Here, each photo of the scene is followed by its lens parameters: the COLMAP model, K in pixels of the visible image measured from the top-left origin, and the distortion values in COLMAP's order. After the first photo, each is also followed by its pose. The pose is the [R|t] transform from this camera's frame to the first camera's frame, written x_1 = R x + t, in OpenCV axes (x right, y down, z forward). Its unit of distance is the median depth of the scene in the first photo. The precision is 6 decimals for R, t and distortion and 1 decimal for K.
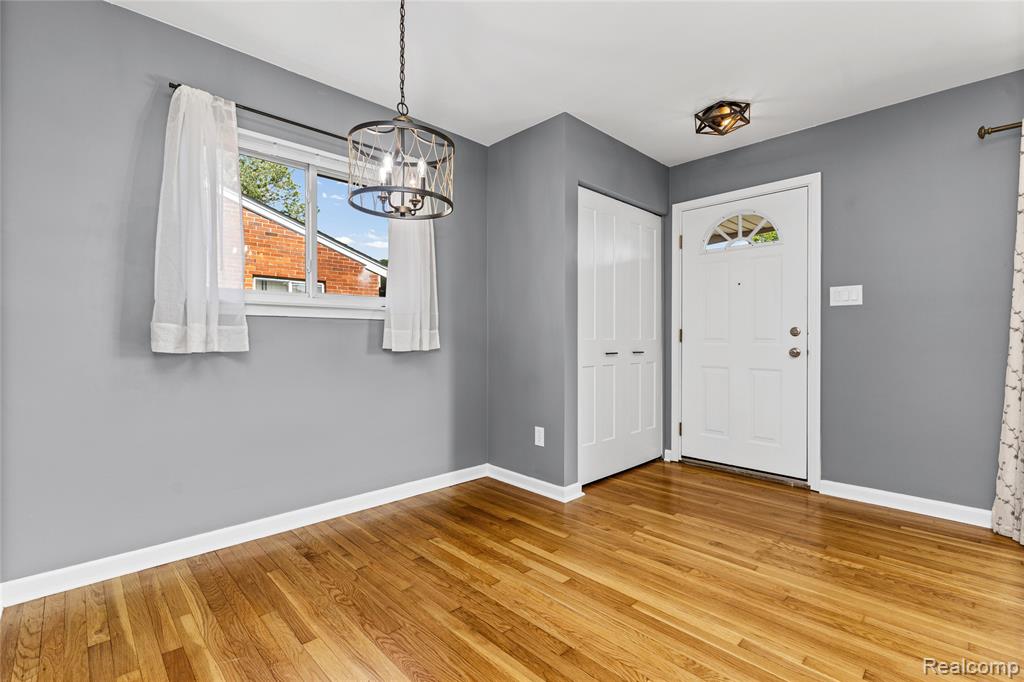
lens RADIAL K [[463.4, 0, 513.5], [0, 463.4, 339.5], [0, 0, 1]] dist [-0.002782, -0.000368]
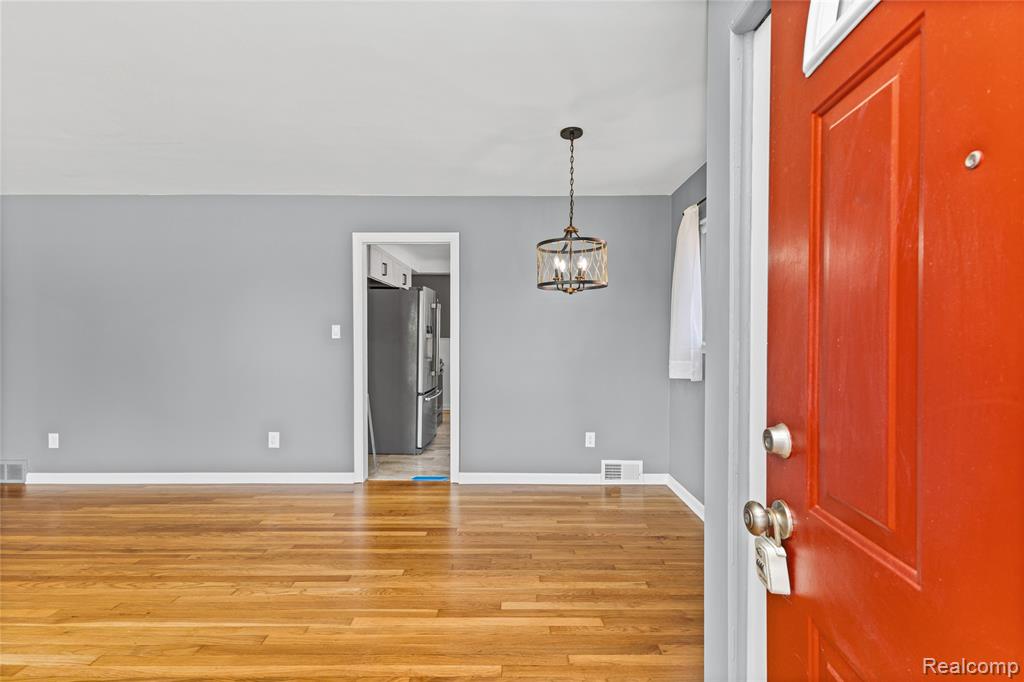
lens RADIAL K [[451.9, 0, 518.4], [0, 451.9, 335.2], [0, 0, 1]] dist [-0.001237, -0.001848]
pose [[-0.700329, -0.002885, -0.713814, 0.862191], [-0.004219, 0.999991, 0.000098, -0.128814], [0.713807, 0.003081, -0.700335, 1.786093]]
